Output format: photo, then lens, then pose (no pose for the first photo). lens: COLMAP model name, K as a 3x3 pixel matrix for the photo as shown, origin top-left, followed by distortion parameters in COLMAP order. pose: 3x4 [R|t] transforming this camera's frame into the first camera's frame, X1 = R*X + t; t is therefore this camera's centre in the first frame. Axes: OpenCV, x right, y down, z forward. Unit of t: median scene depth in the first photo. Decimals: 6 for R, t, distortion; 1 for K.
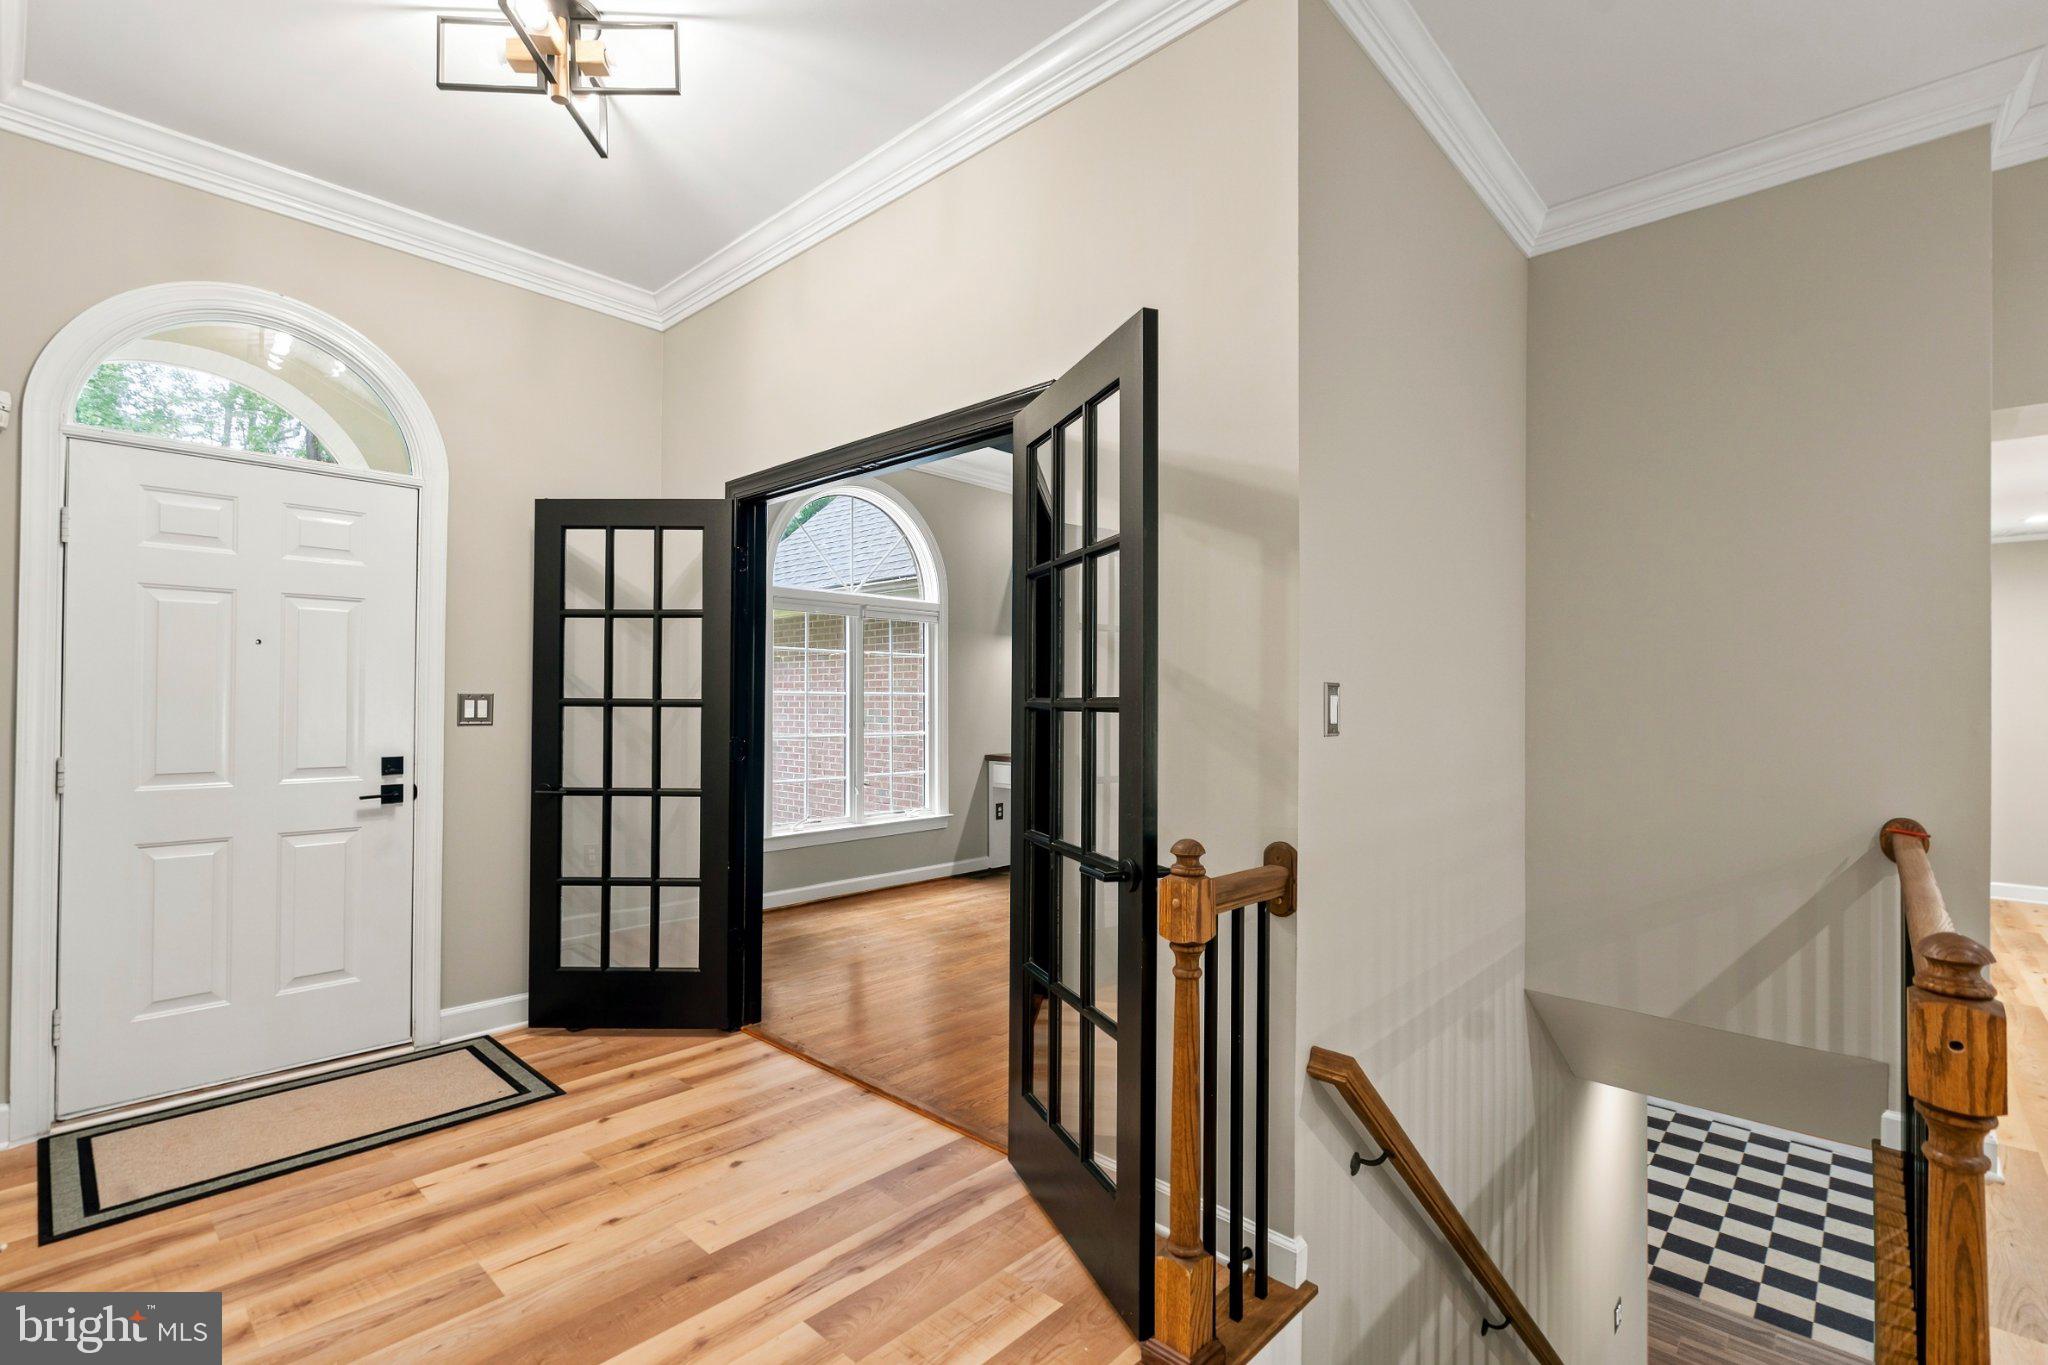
lens RADIAL K [[925.8, 0, 1022.3], [0, 925.8, 690.6], [0, 0, 1]] dist [-0.002020, 0.000269]
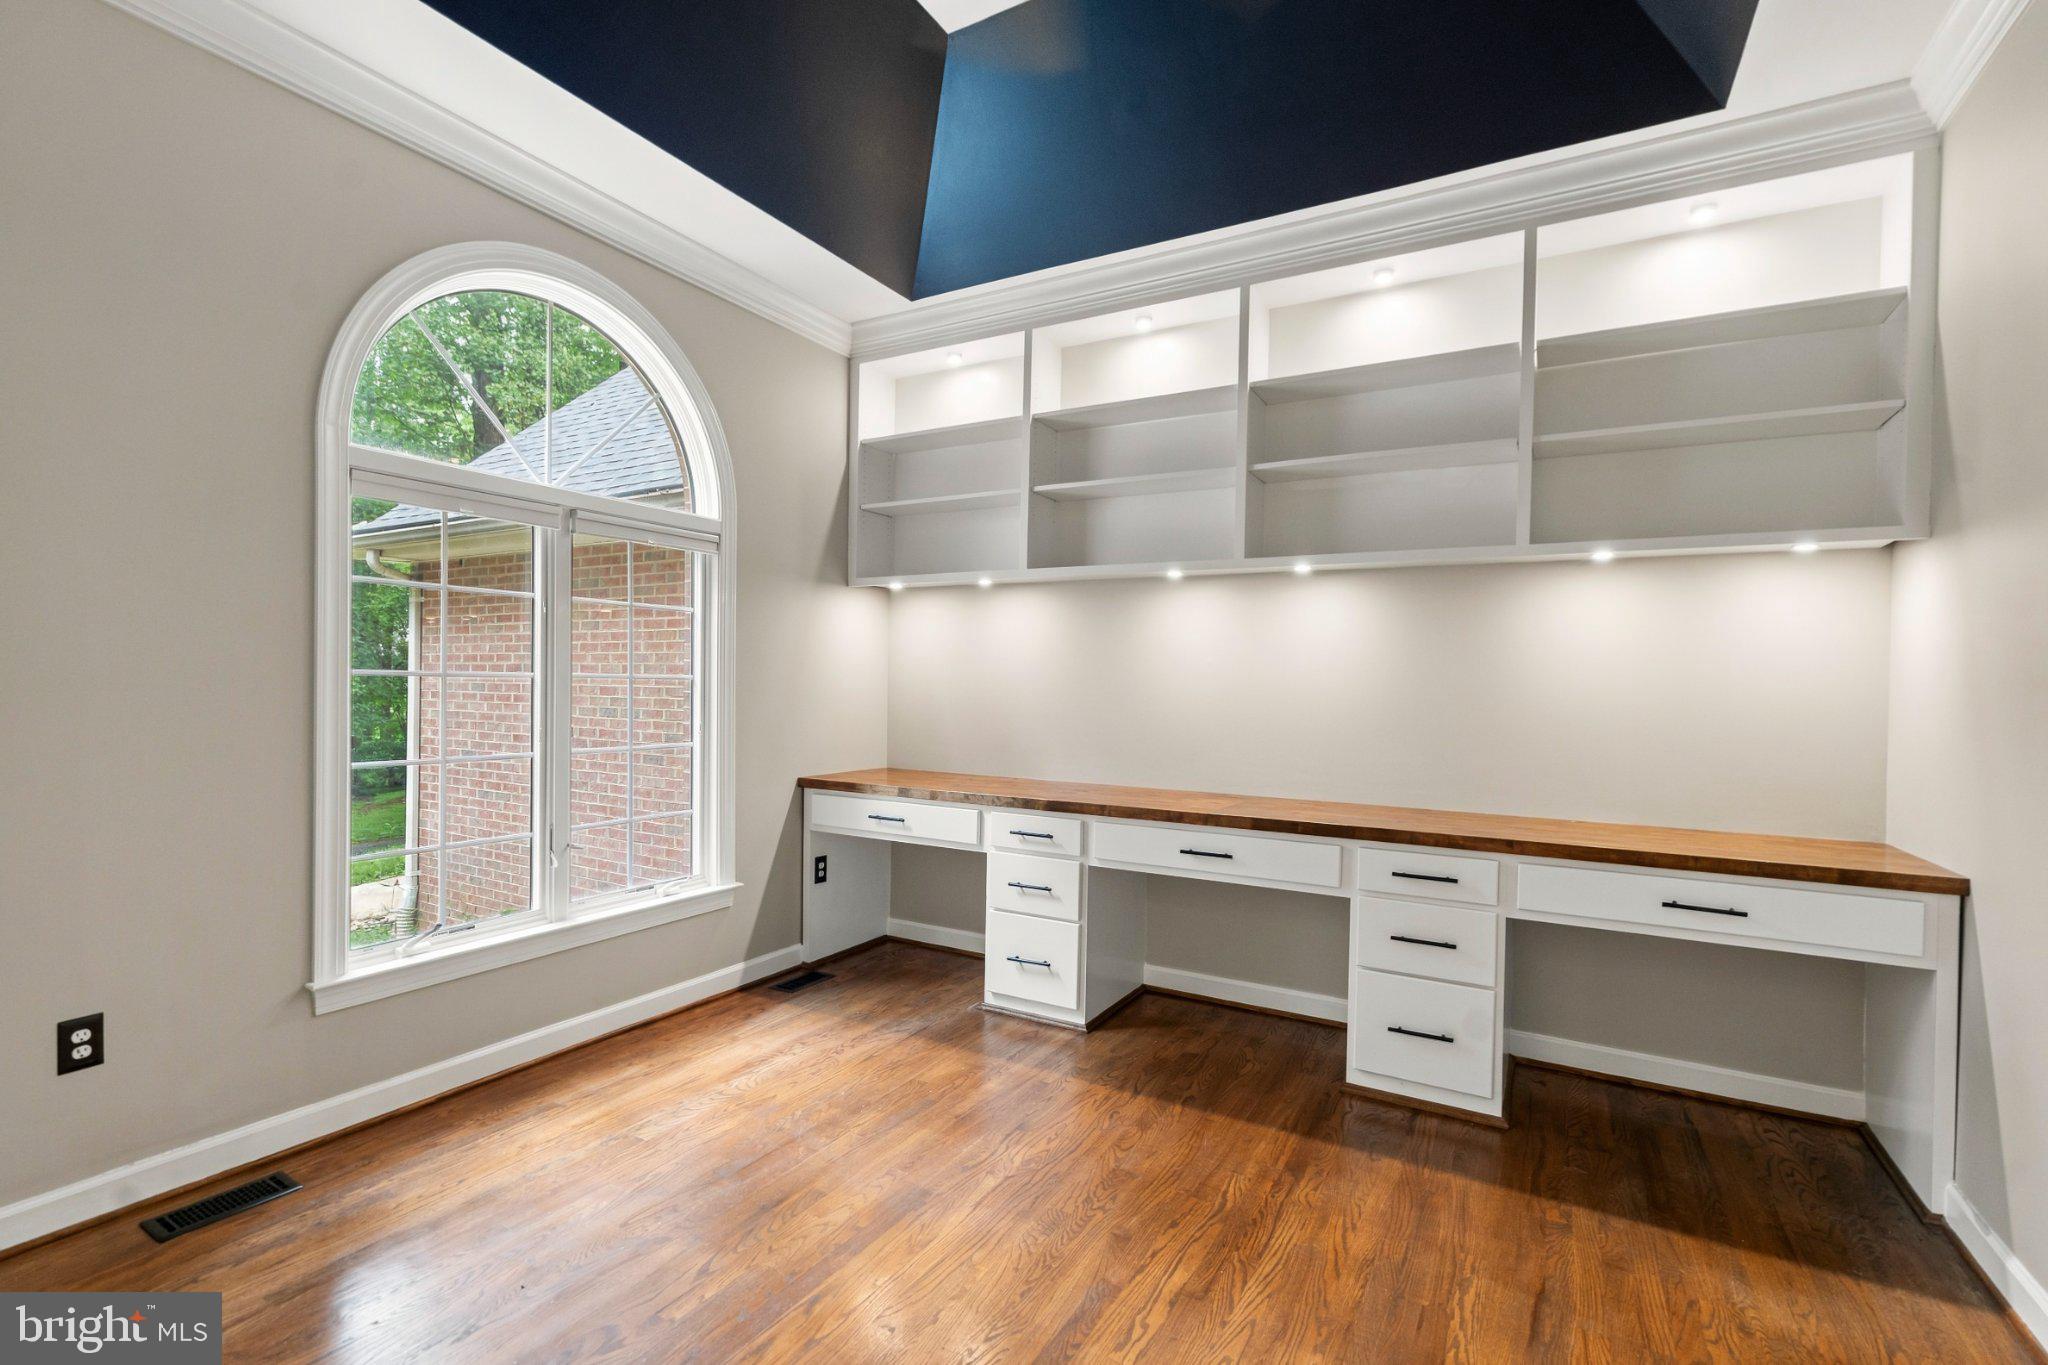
lens RADIAL K [[925.8, 0, 1025.3], [0, 925.8, 694.0], [0, 0, 1]] dist [-0.002020, 0.000269]
pose [[0.974842, 0.011903, 0.222581, -0.032677], [-0.017880, 0.999531, 0.024861, -0.004639], [-0.222180, -0.028215, 0.974597, 0.393518]]
